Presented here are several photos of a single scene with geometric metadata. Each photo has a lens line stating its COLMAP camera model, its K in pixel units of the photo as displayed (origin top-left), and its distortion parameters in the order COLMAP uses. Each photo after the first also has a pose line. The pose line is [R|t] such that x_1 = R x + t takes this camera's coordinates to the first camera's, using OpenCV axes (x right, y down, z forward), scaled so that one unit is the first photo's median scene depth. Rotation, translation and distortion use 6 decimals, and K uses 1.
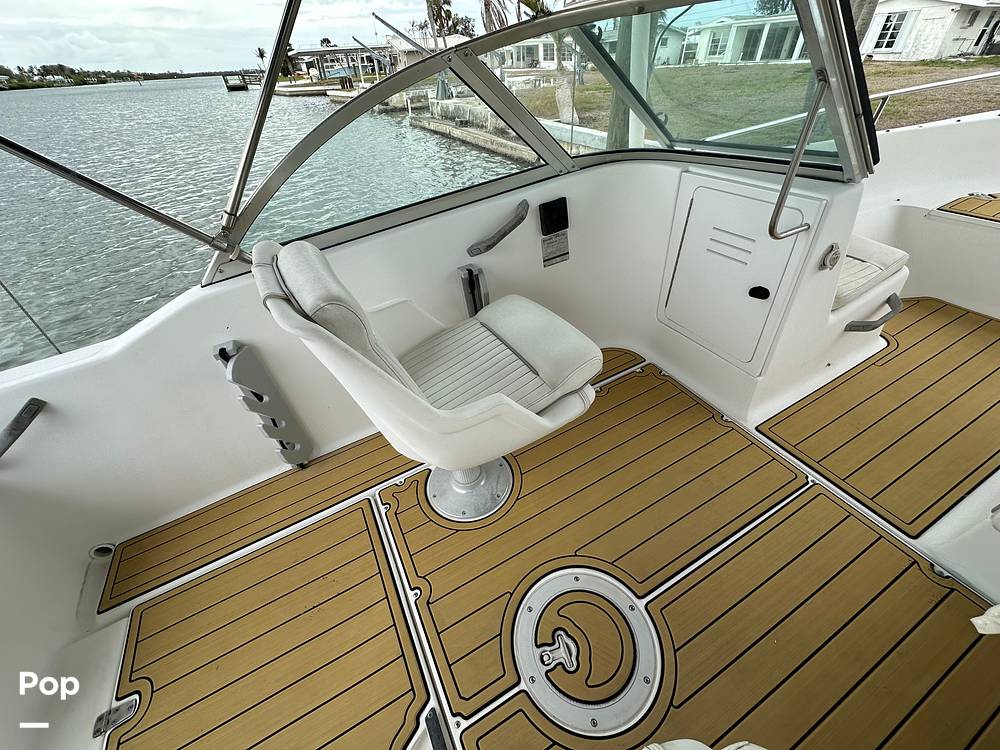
lens RADIAL K [[396.4, 0, 498.2], [0, 396.4, 374.7], [0, 0, 1]] dist [-0.005062, 0.000668]
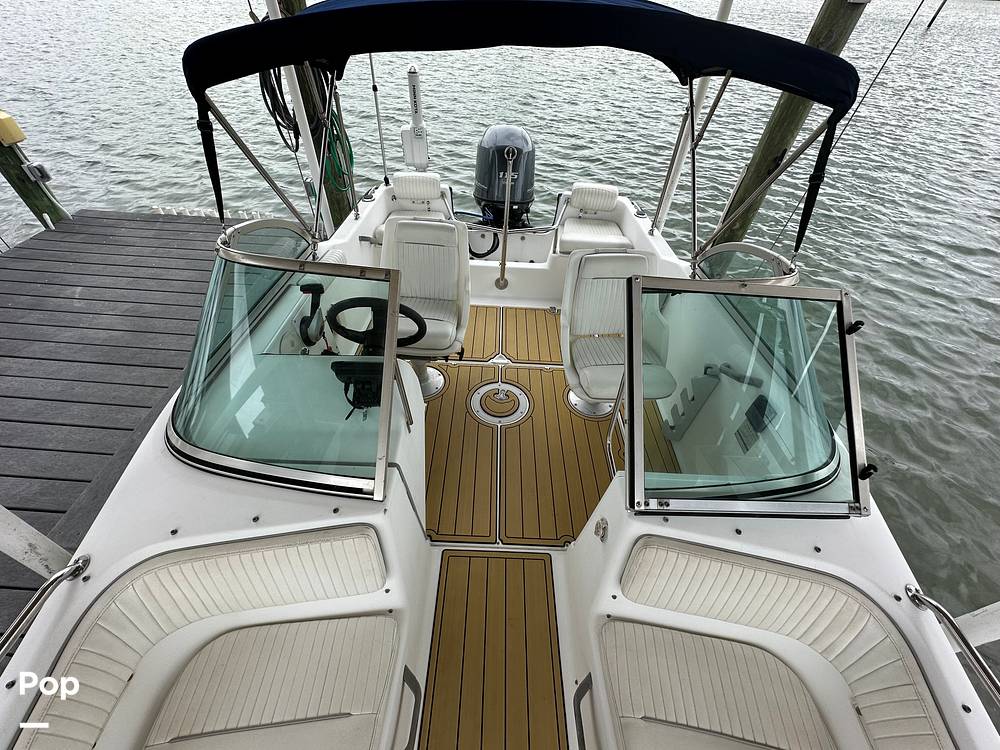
lens RADIAL K [[400.5, 0, 498.2], [0, 400.5, 374.7], [0, 0, 1]] dist [-0.003043, 0.000239]
pose [[-0.475891, 0.653657, -0.588439, 1.136877], [-0.560911, 0.289765, 0.775510, -0.946235], [0.677427, 0.699120, 0.228747, 0.210366]]
